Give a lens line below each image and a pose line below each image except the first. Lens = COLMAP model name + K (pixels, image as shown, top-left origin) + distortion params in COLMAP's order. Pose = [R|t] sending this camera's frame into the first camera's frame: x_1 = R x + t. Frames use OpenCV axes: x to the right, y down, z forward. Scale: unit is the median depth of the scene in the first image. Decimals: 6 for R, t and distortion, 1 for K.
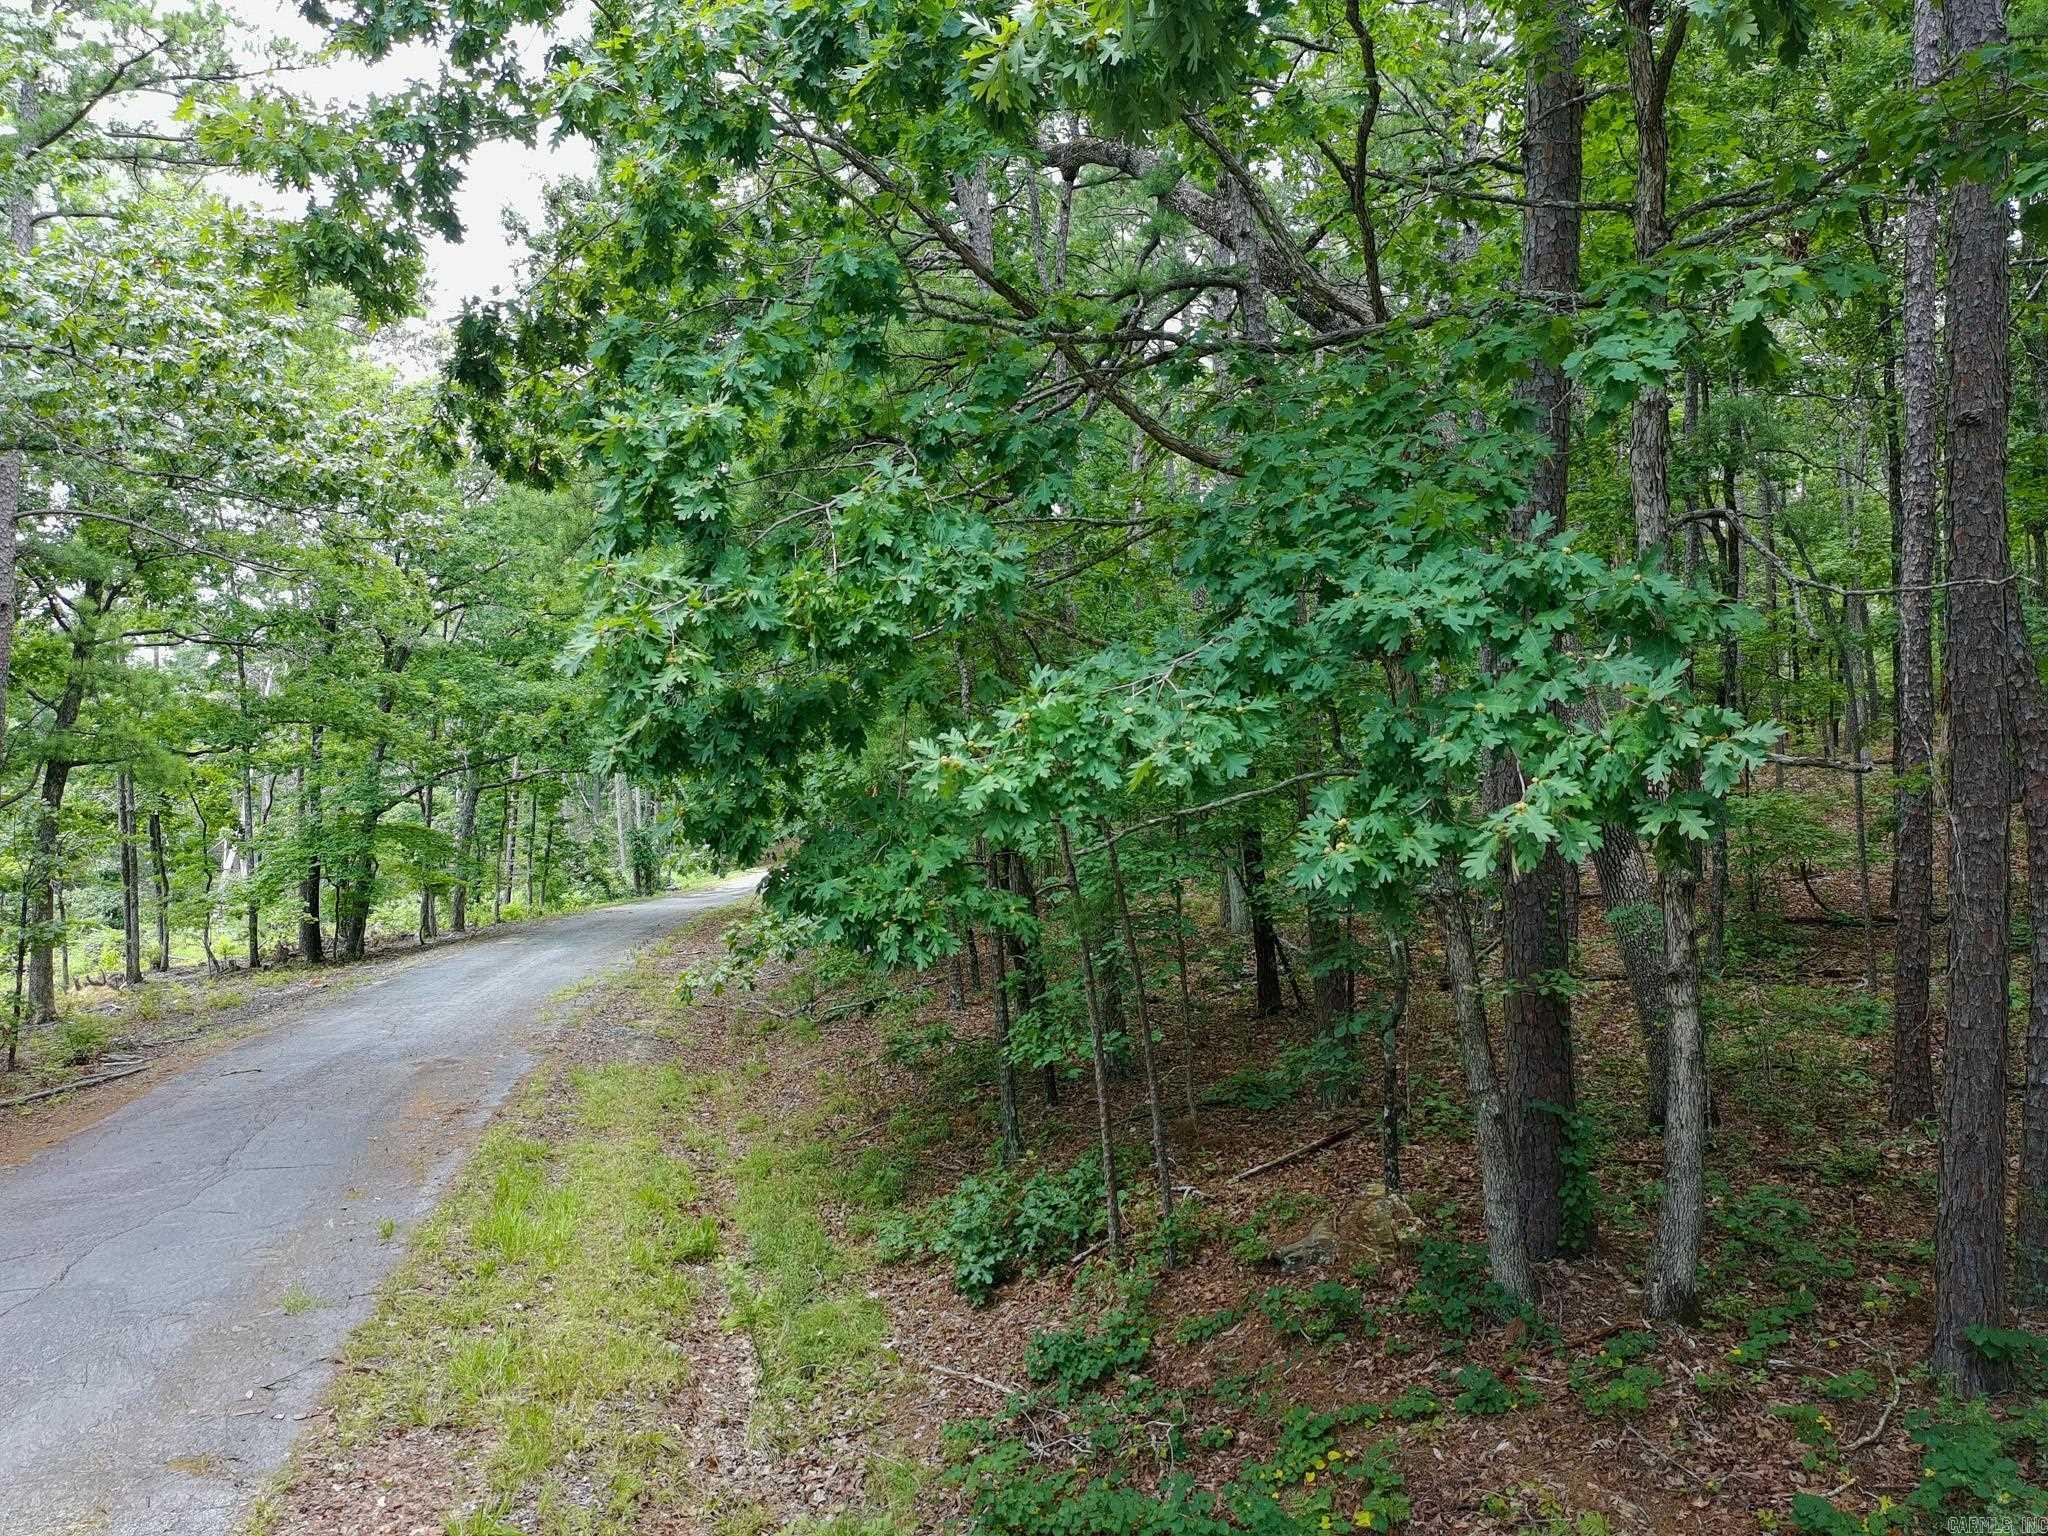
lens RADIAL K [[1524.9, 0, 1030.4], [0, 1524.9, 768.1], [0, 0, 1]] dist [0.059985, -0.056028]
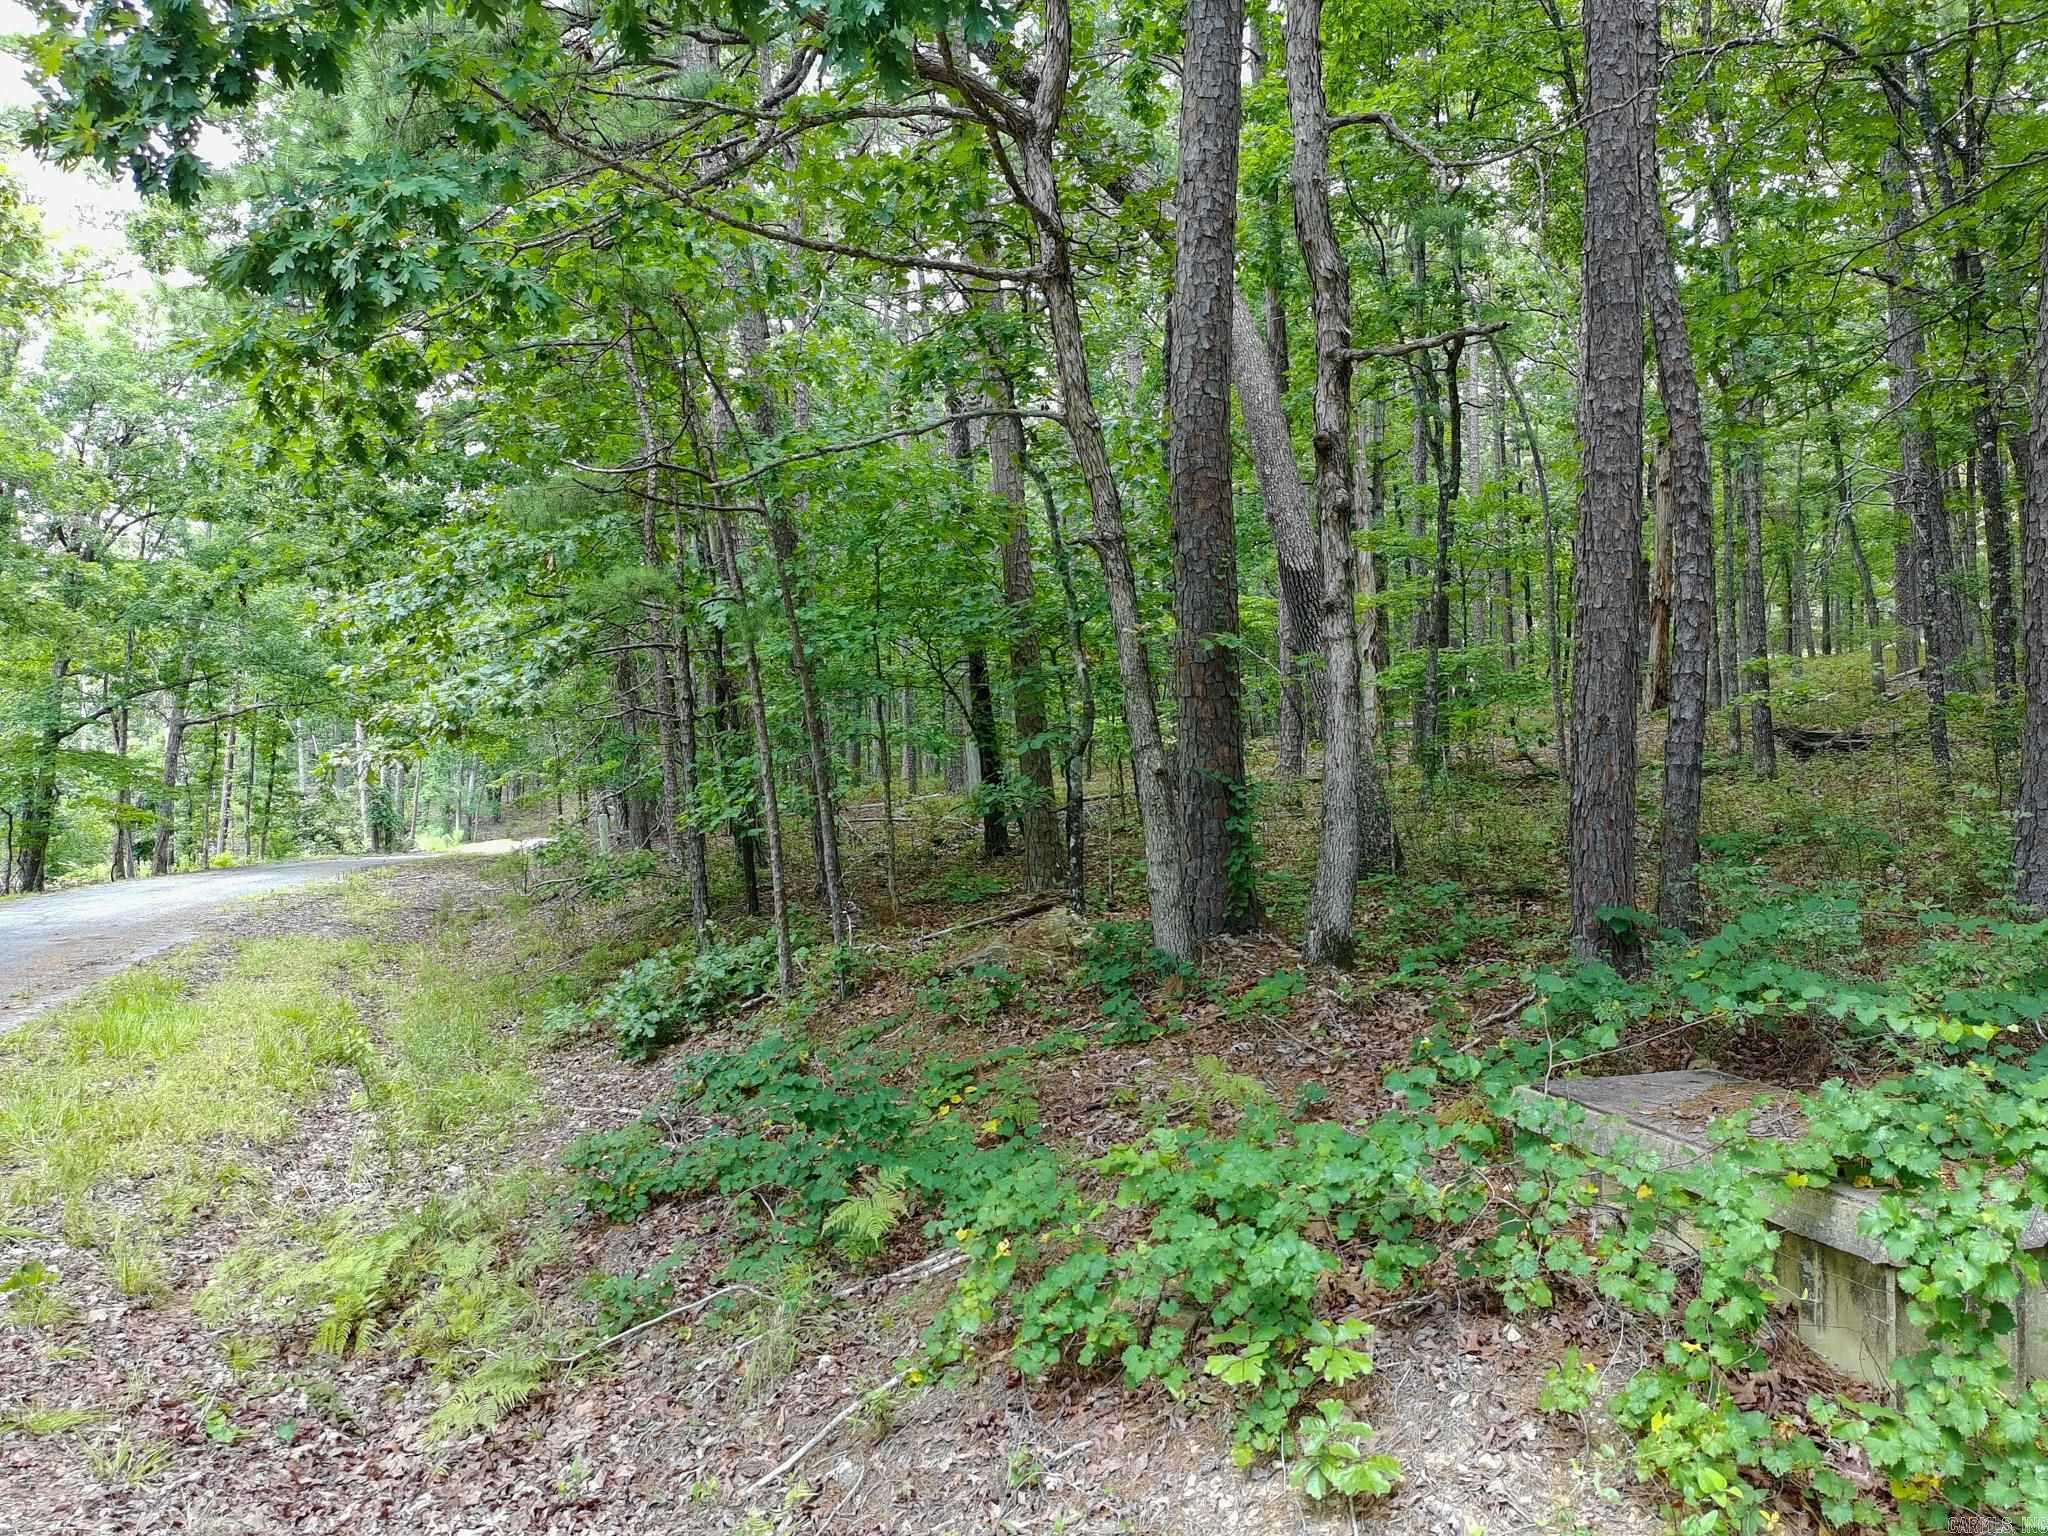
lens RADIAL K [[1524.9, 0, 1030.2], [0, 1524.9, 777.0], [0, 0, 1]] dist [0.059985, -0.056028]
pose [[0.990774, 0.001096, 0.135522, 0.094547], [-0.001205, 0.999999, 0.000718, 0.226714], [-0.135522, -0.000875, 0.990774, 0.068225]]
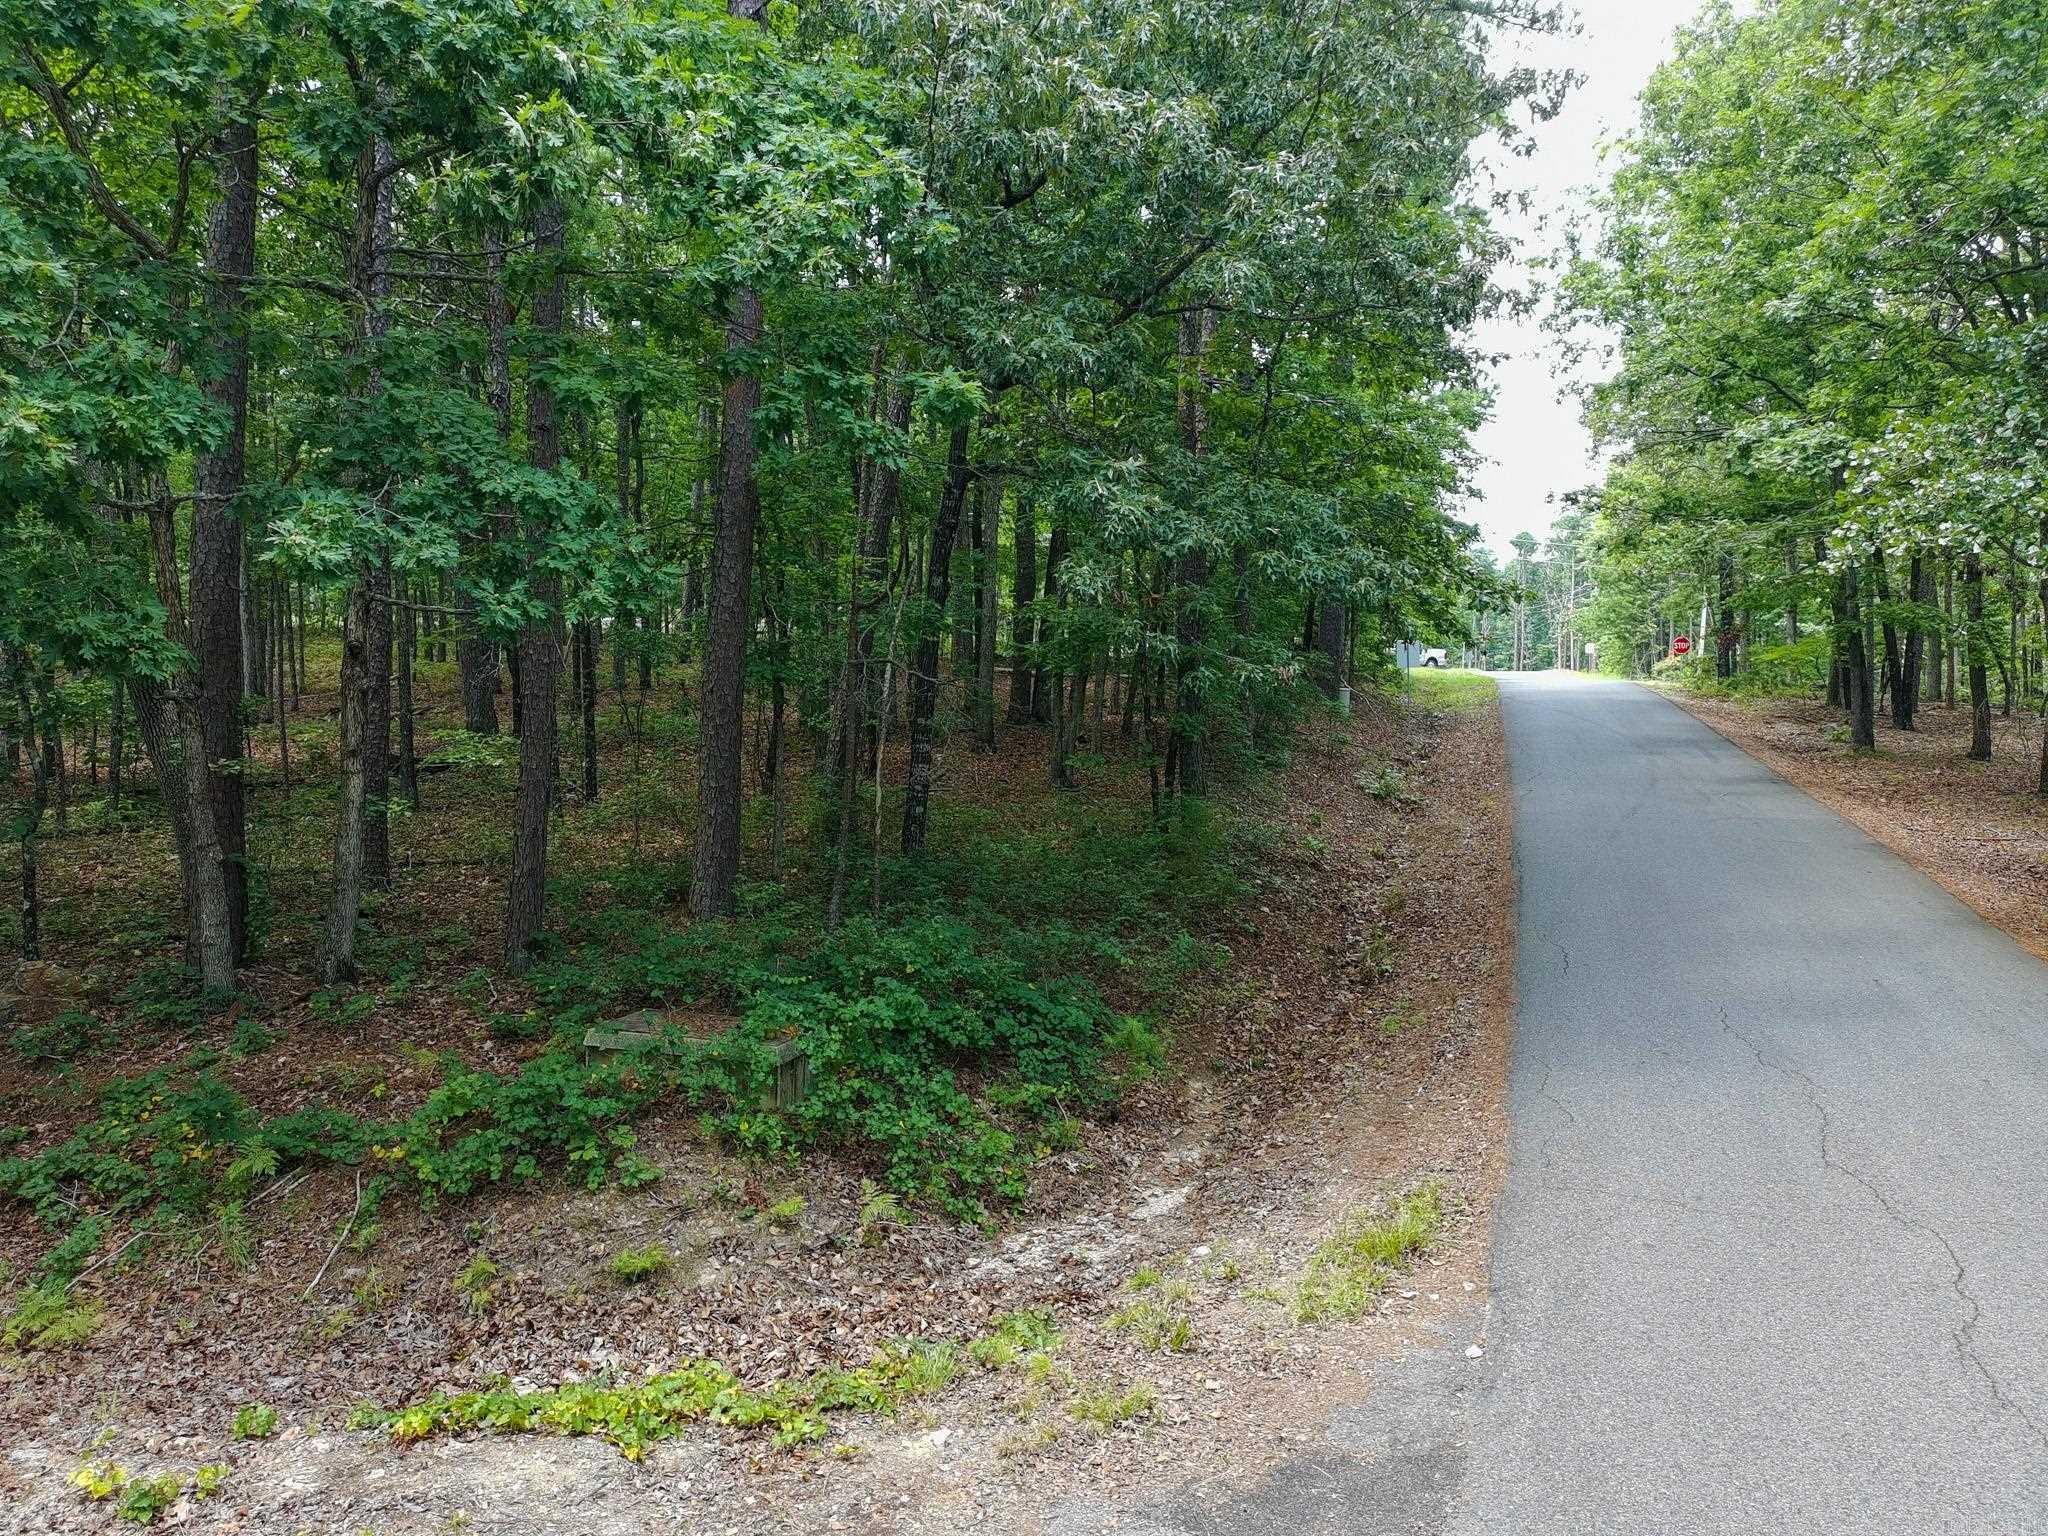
lens RADIAL K [[1524.9, 0, 1032.9], [0, 1524.9, 762.0], [0, 0, 1]] dist [0.059985, -0.056028]
pose [[0.438848, -0.003253, 0.898555, -0.605315], [-0.026754, 0.999503, 0.016685, 0.095212], [-0.898163, -0.031362, 0.438543, -0.243245]]
